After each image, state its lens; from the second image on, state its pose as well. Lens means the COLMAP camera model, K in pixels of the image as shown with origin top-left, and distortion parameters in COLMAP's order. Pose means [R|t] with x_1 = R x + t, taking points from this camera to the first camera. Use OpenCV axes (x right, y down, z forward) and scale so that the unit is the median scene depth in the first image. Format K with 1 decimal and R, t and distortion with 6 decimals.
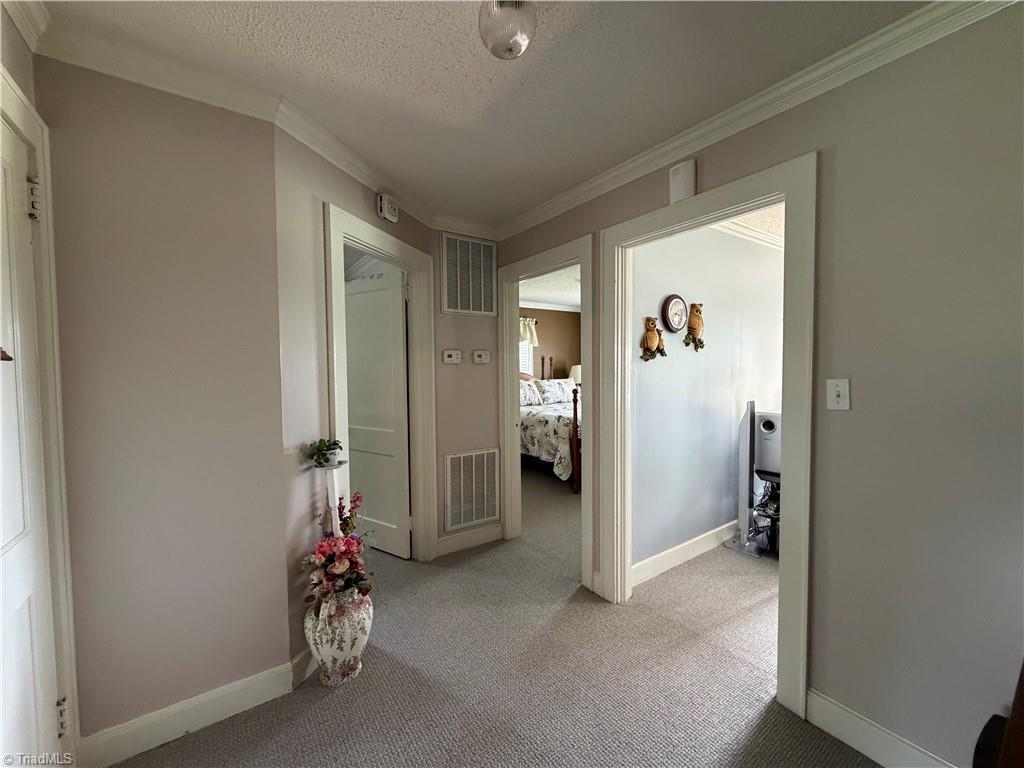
lens RADIAL K [[407.8, 0, 509.7], [0, 407.8, 385.9], [0, 0, 1]] dist [0.000175, -0.000136]
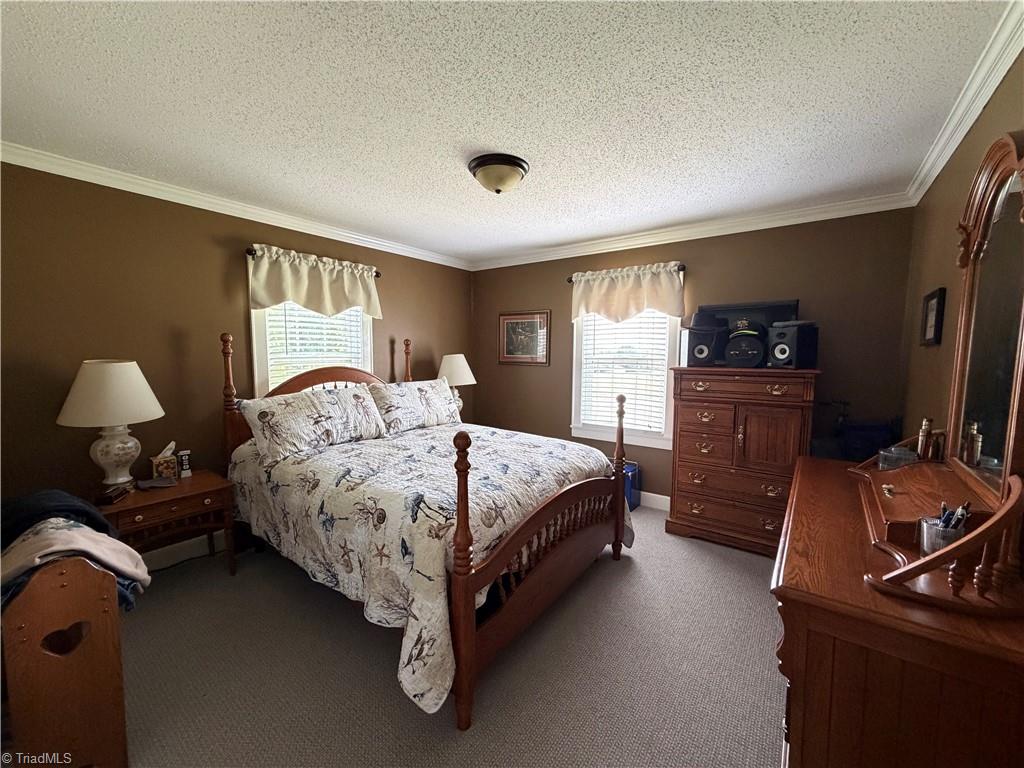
lens RADIAL K [[407.8, 0, 509.7], [0, 407.8, 385.9], [0, 0, 1]] dist [0.000175, -0.000136]
pose [[0.948351, -0.009928, 0.317066, 0.066030], [-0.002328, 0.999265, 0.038251, -0.032994], [-0.317213, -0.037013, 0.947632, 0.485279]]
